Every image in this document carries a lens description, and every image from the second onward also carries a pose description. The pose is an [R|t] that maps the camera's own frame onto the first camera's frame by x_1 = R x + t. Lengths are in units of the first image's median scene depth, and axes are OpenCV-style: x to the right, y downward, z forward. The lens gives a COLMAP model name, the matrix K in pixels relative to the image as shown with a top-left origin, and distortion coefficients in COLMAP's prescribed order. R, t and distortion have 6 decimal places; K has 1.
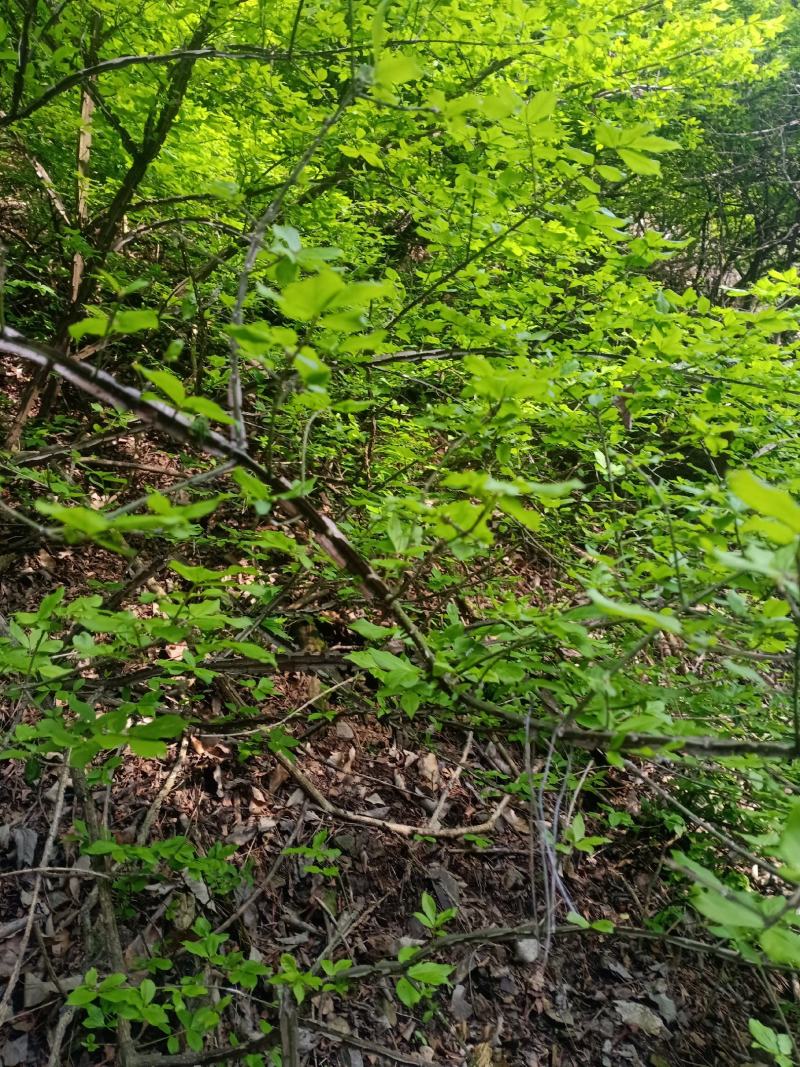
lens RADIAL K [[816.3, 0, 400.0], [0, 816.3, 533.5], [0, 0, 1]] dist [-0.000554, -0.068457]
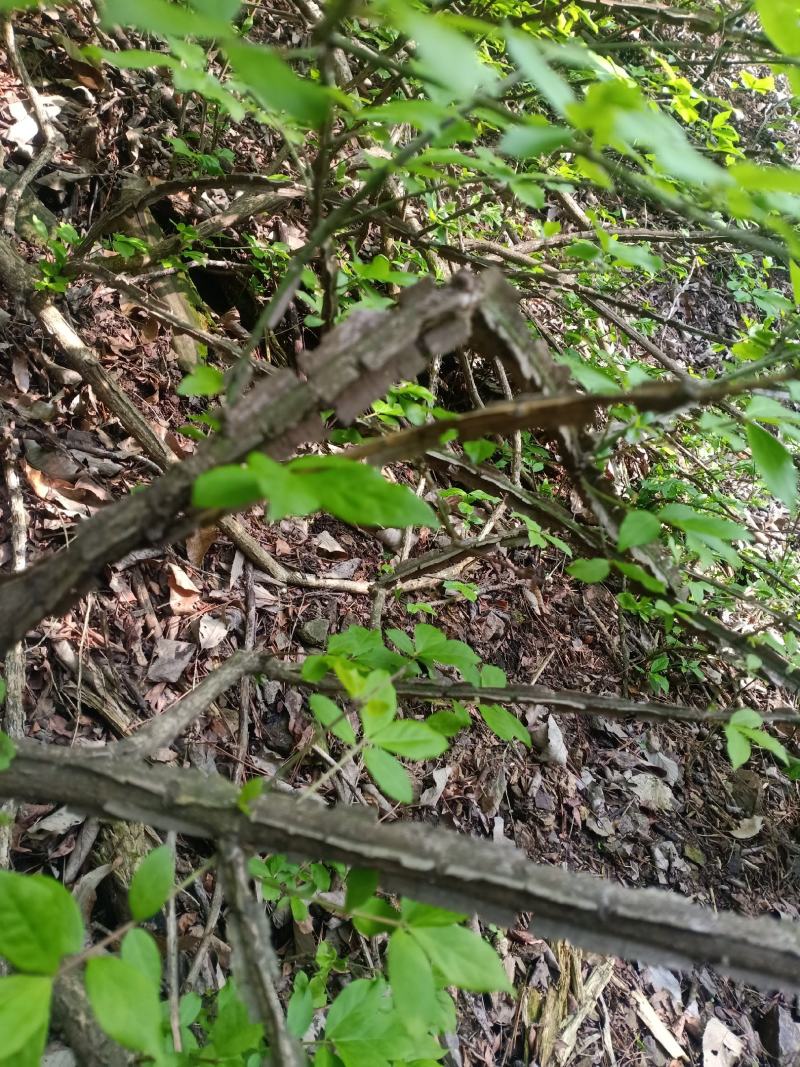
lens RADIAL K [[816.3, 0, 400.0], [0, 816.3, 533.5], [0, 0, 1]] dist [-0.000554, -0.068457]
pose [[0.919208, -0.038217, 0.391913, -0.255686], [-0.169248, 0.860310, 0.480854, -0.000678], [-0.355544, -0.508336, 0.784336, 0.525146]]
